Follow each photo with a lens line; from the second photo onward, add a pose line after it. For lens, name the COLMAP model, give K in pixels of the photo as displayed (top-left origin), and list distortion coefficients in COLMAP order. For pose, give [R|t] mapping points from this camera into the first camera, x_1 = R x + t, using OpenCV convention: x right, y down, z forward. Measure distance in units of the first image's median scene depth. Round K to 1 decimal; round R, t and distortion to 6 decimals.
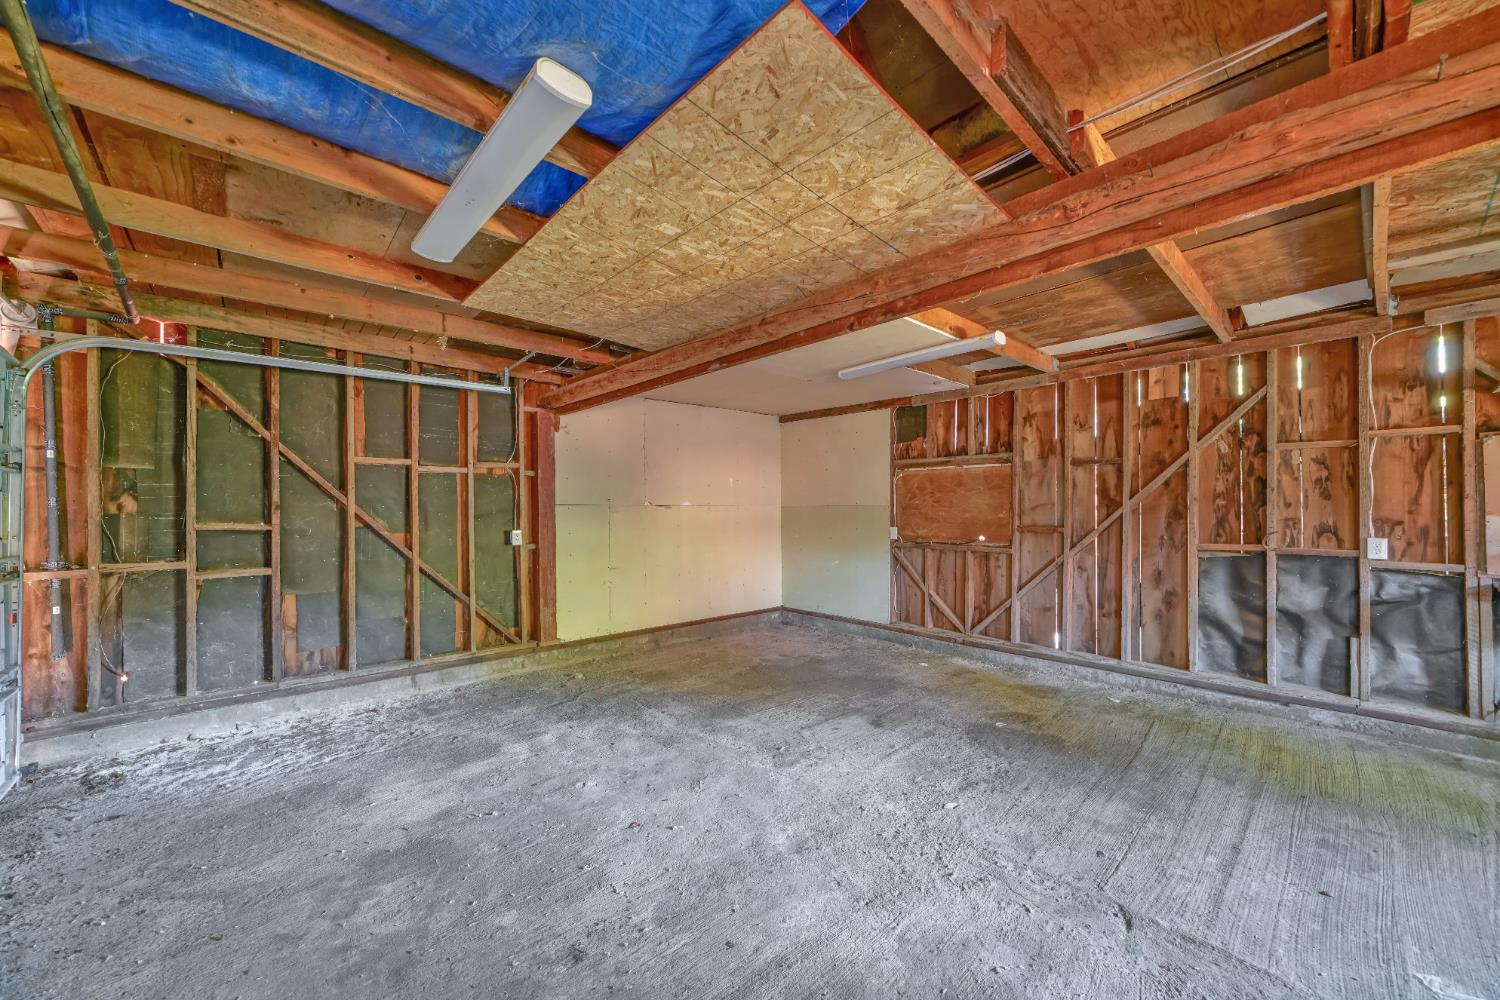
lens RADIAL K [[540.1, 0, 747.5], [0, 540.1, 510.5], [0, 0, 1]] dist [-0.002994, -0.000021]
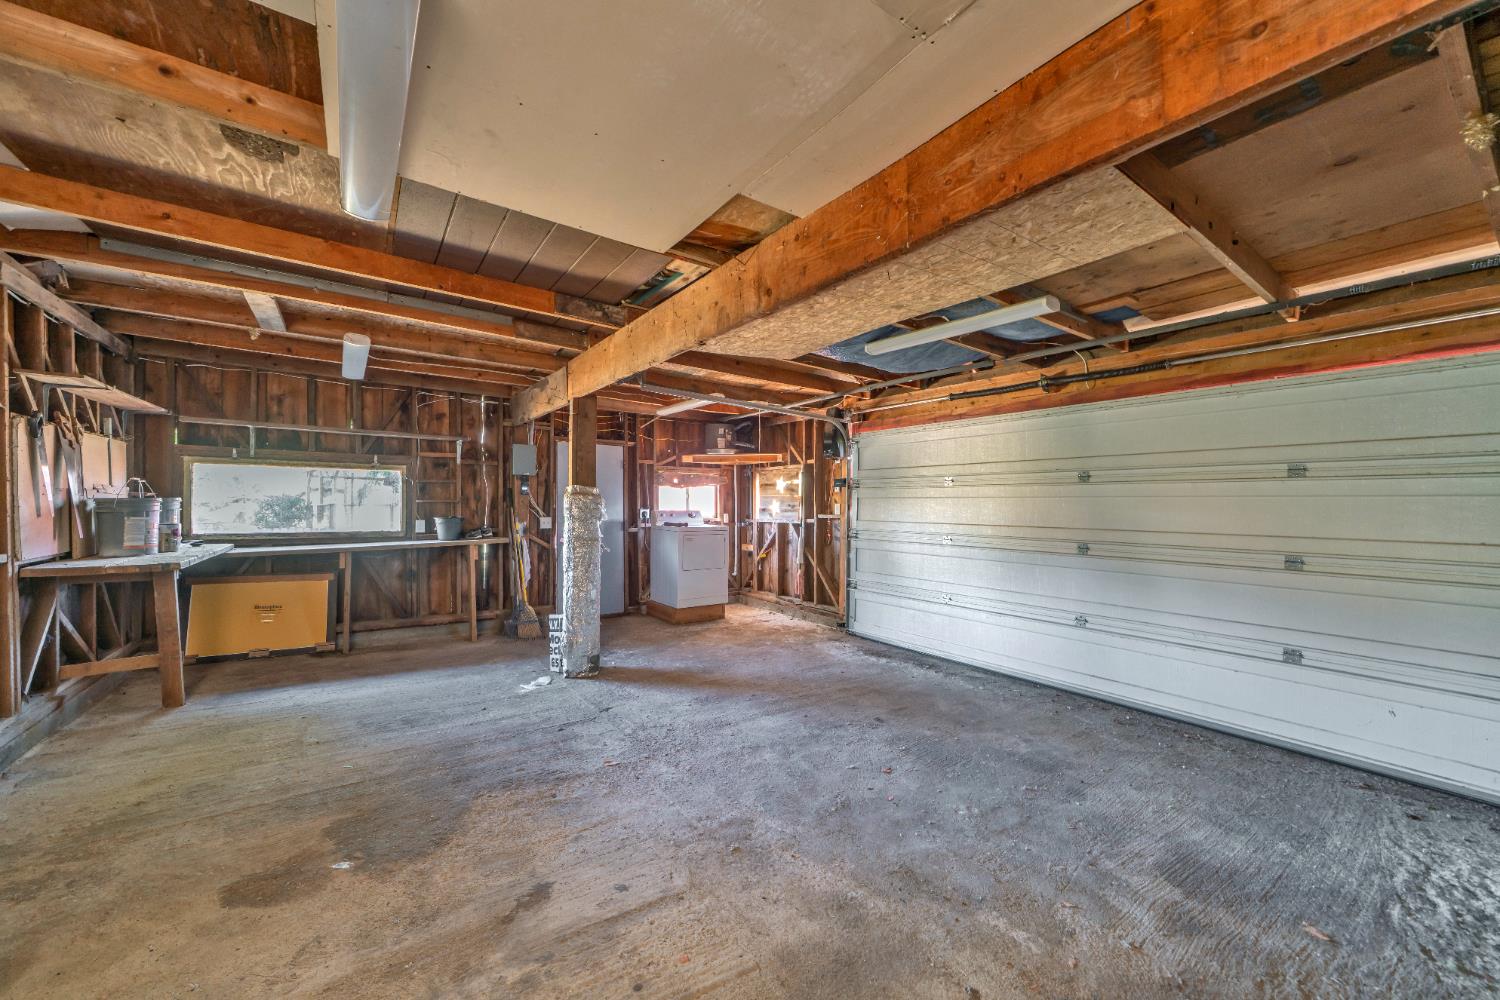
lens RADIAL K [[540.1, 0, 747.6], [0, 540.1, 507.9], [0, 0, 1]] dist [-0.002994, -0.000021]
pose [[-0.991796, -0.013968, 0.127065, -0.040173], [-0.014456, 0.999891, -0.002916, 0.008722], [-0.127010, -0.004729, -0.991890, 1.912591]]
